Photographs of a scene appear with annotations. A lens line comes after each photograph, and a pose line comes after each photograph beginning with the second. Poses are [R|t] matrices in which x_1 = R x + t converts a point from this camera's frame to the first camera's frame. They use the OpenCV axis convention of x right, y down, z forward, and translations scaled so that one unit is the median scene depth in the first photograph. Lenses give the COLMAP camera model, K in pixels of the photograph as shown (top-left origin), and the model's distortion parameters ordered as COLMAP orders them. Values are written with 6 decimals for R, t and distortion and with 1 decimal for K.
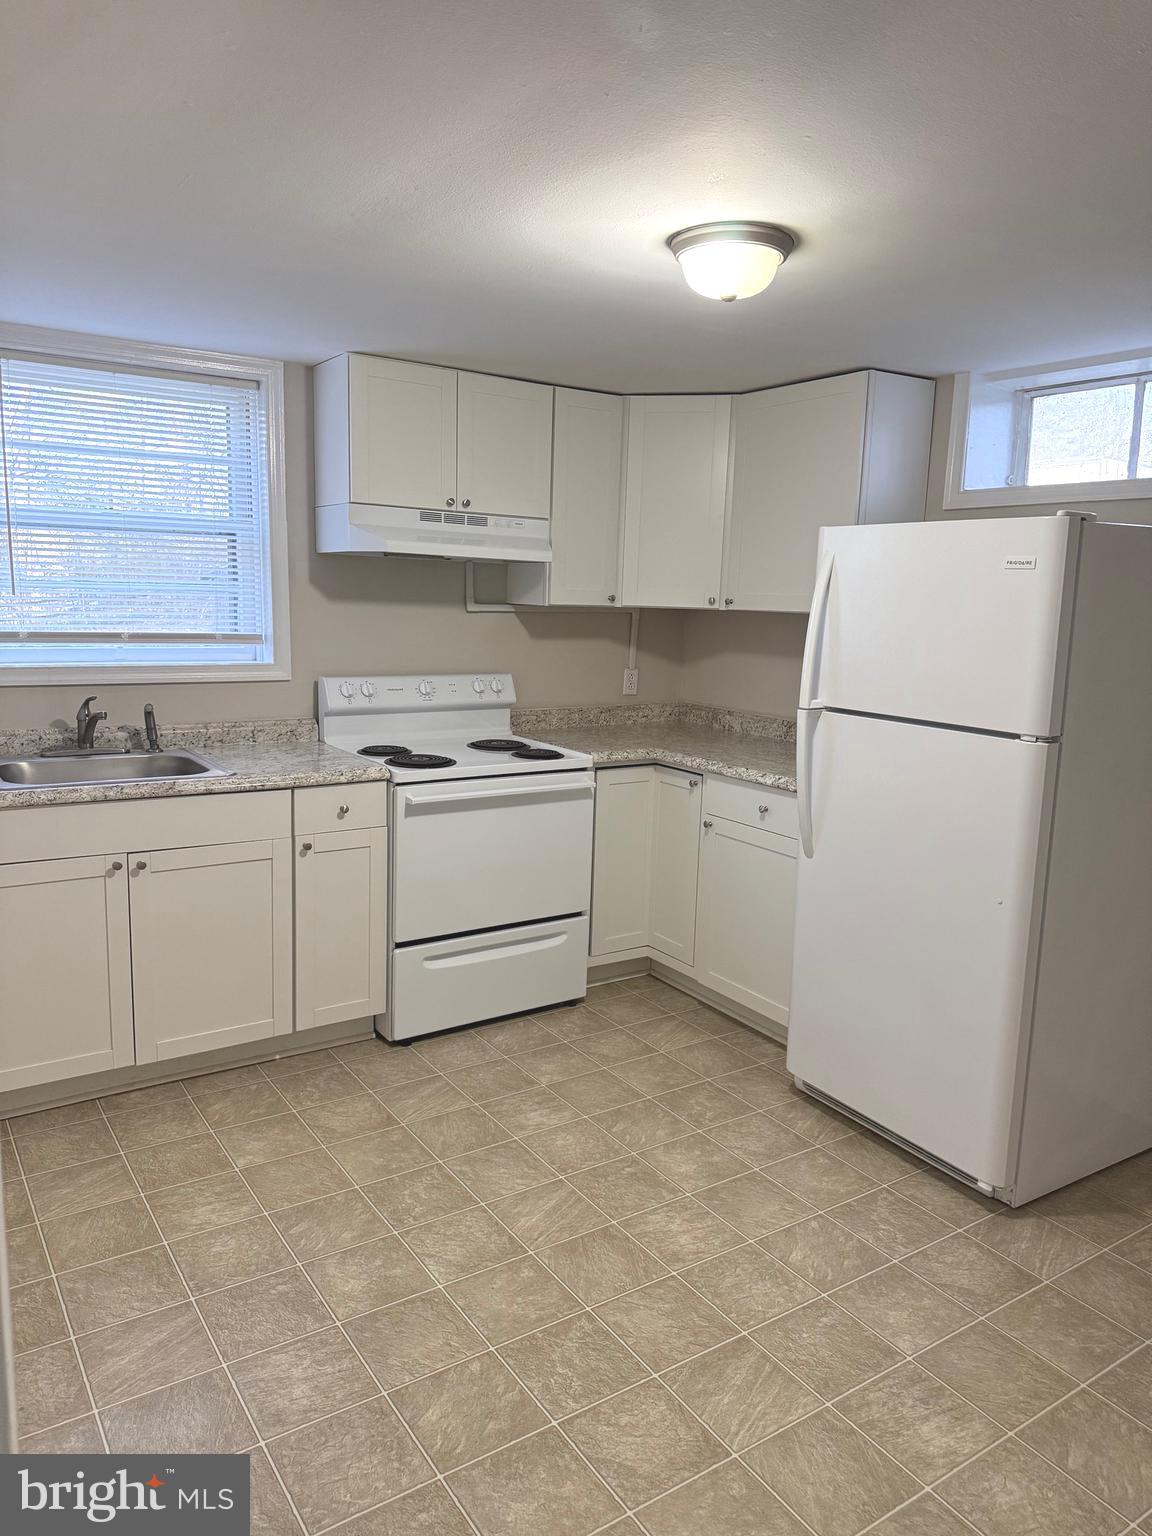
lens RADIAL K [[1091.6, 0, 575.9], [0, 1091.6, 766.8], [0, 0, 1]] dist [0.001041, 0.001005]
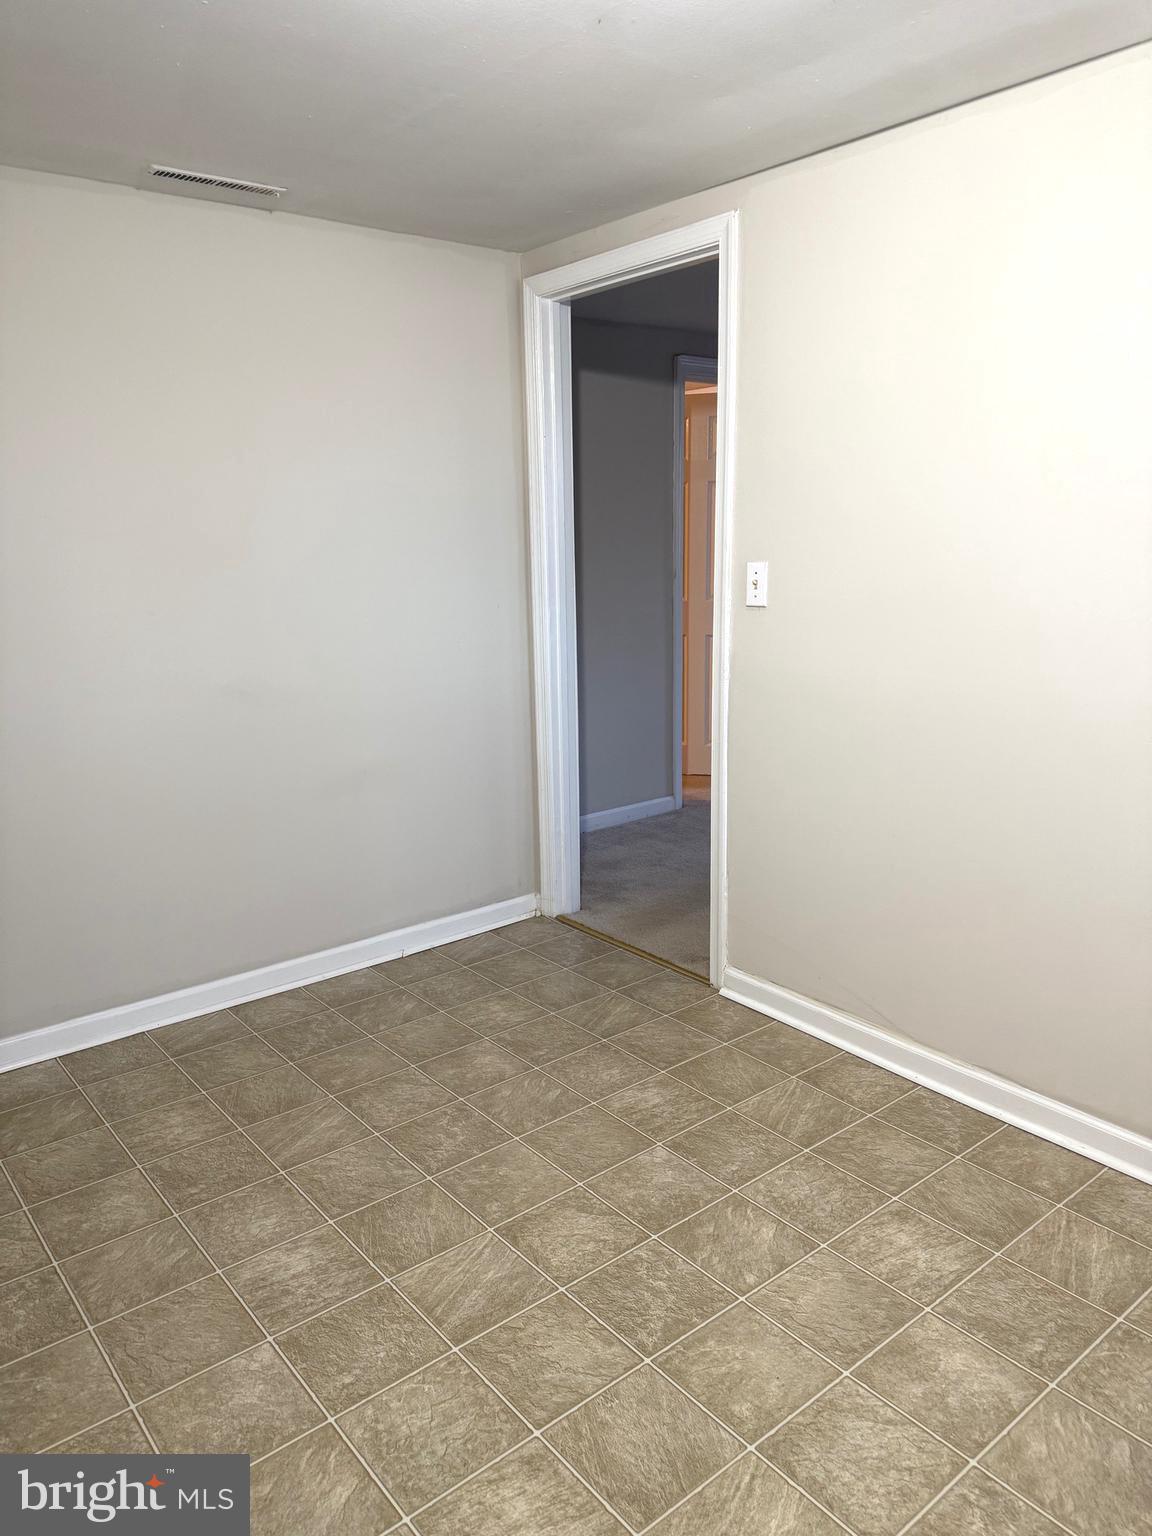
lens RADIAL K [[1091.6, 0, 576.6], [0, 1091.6, 767.8], [0, 0, 1]] dist [0.001041, 0.001005]
pose [[-0.995380, 0.007254, -0.095742, 0.147197], [-0.029191, 0.927079, 0.373728, -0.215871], [0.091471, 0.374796, -0.922584, 1.703333]]
